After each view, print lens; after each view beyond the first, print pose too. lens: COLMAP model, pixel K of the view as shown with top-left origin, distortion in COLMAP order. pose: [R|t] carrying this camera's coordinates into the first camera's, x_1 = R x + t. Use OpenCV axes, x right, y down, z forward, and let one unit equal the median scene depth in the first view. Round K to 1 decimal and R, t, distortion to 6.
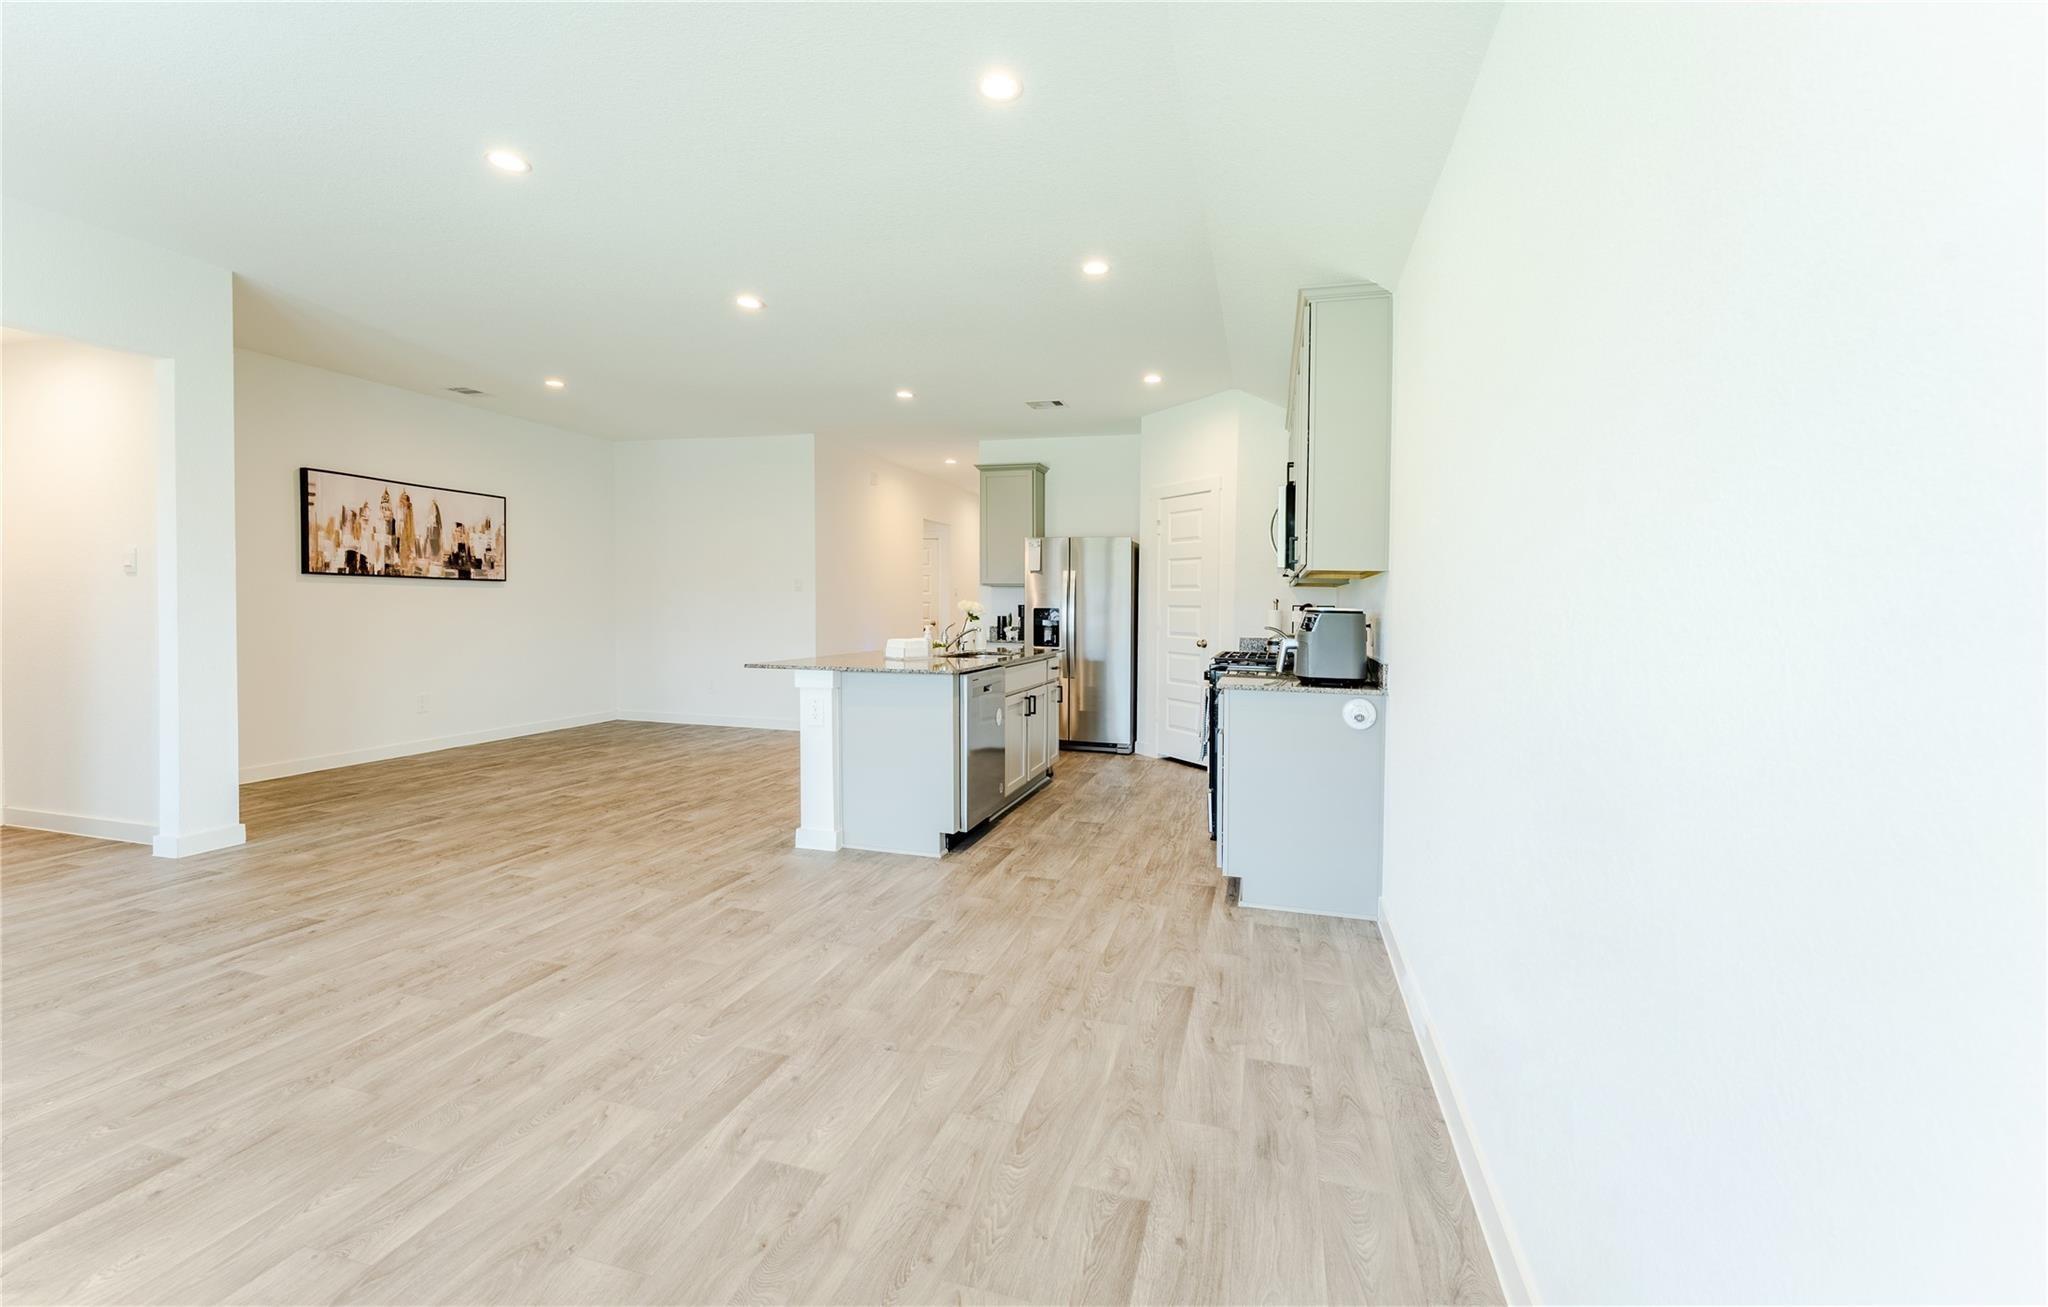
lens RADIAL K [[823.3, 0, 1023.1], [0, 823.3, 623.4], [0, 0, 1]] dist [-0.006405, 0.001360]
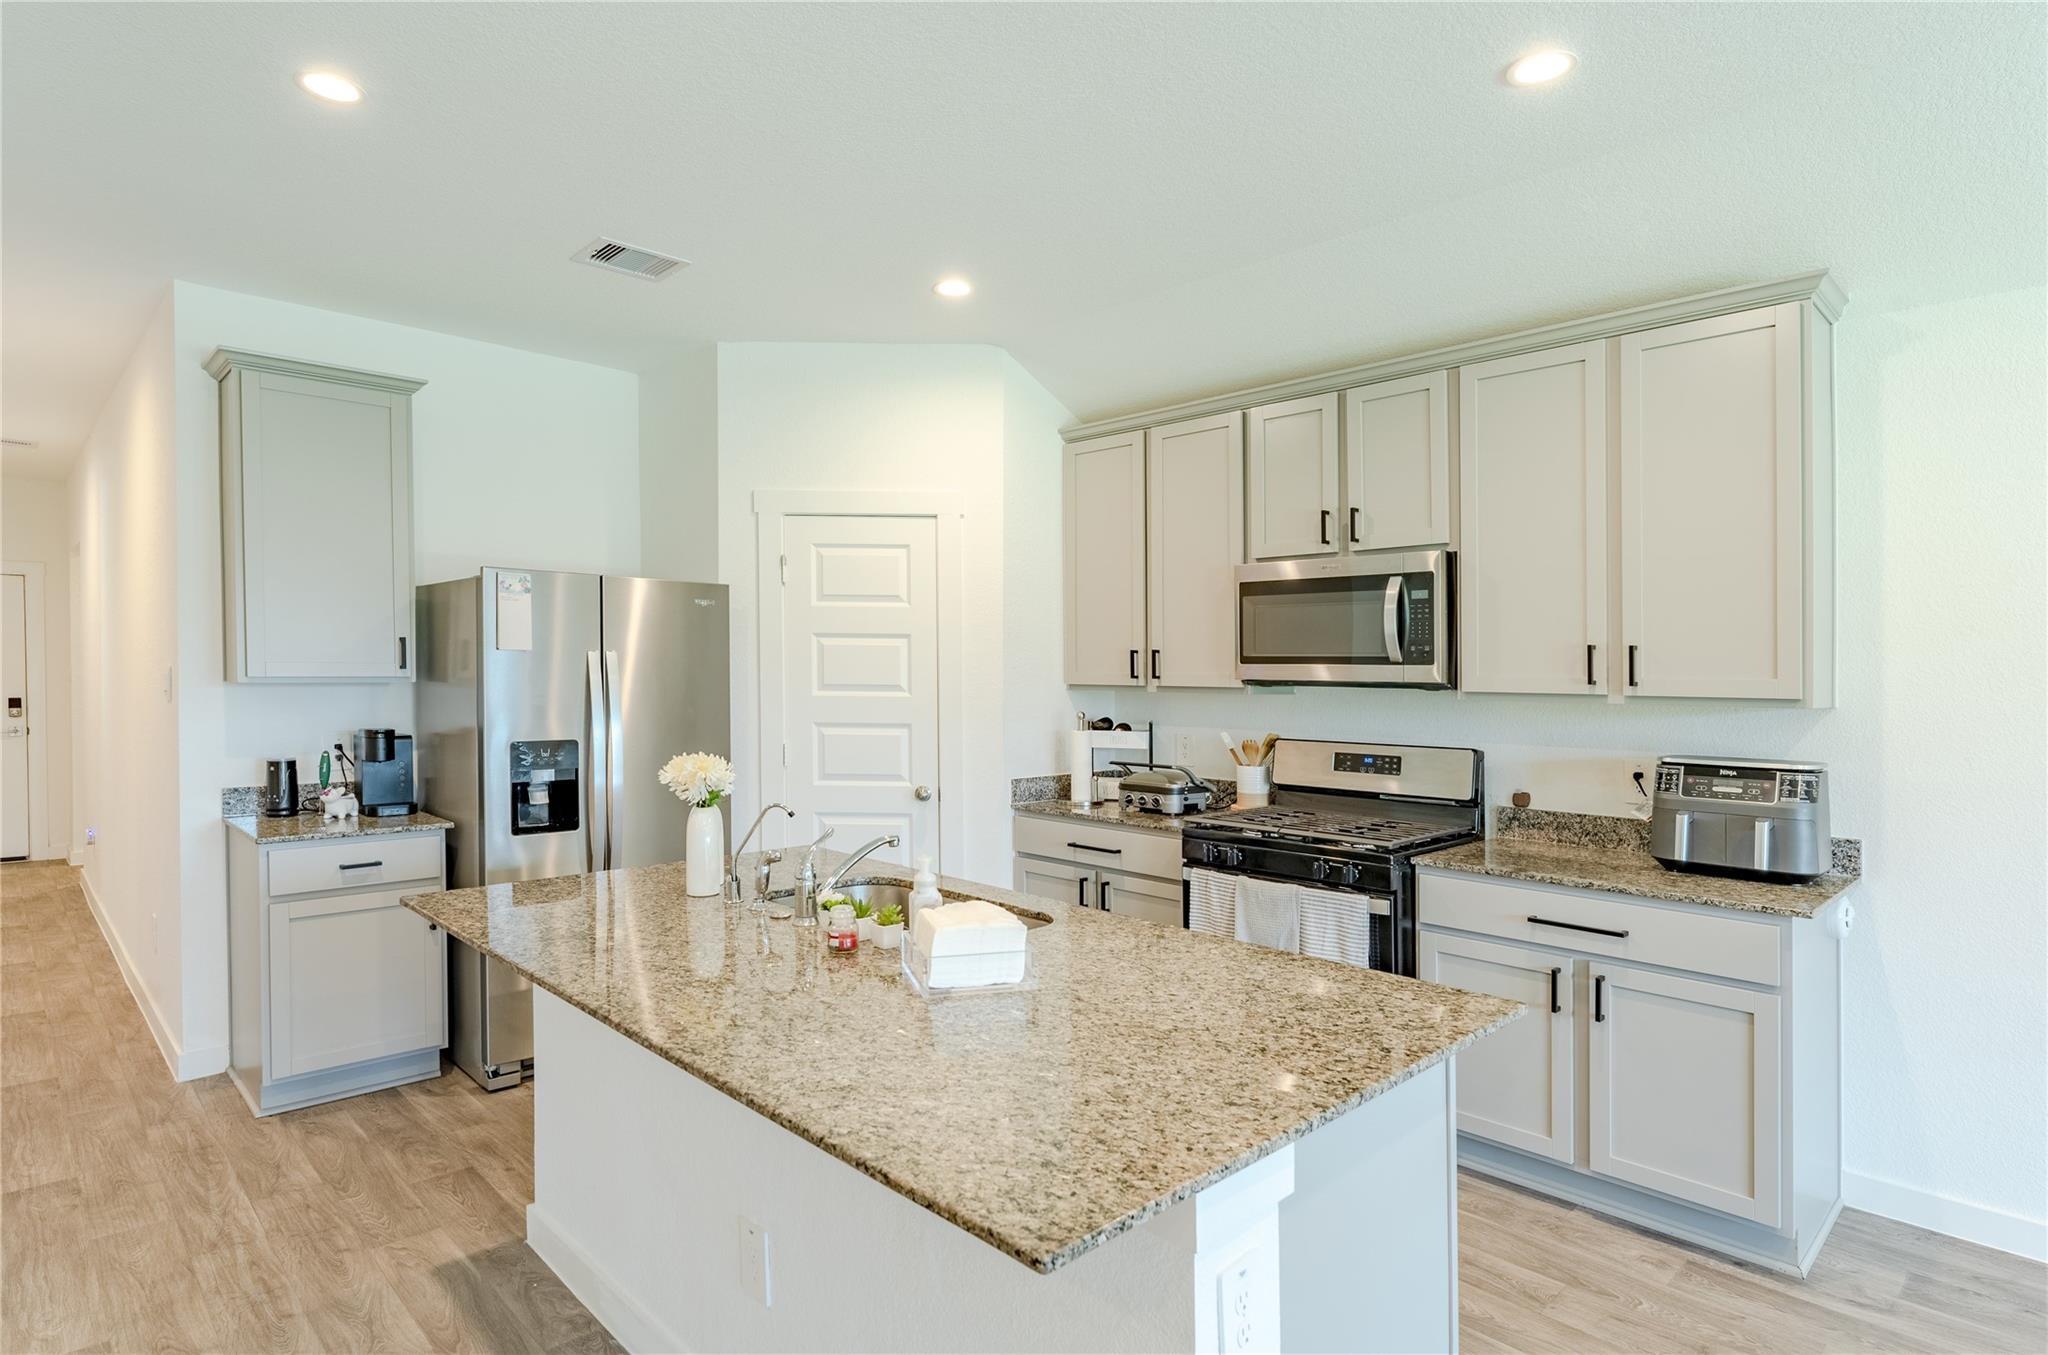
lens RADIAL K [[1084.3, 0, 997.4], [0, 1084.3, 657.1], [0, 0, 1]] dist [0.003486, 0.000079]
pose [[0.501678, -0.002247, 0.865051, -0.388522], [0.020560, 0.999745, -0.009327, -0.059385], [-0.864810, 0.022464, 0.501597, 0.608628]]
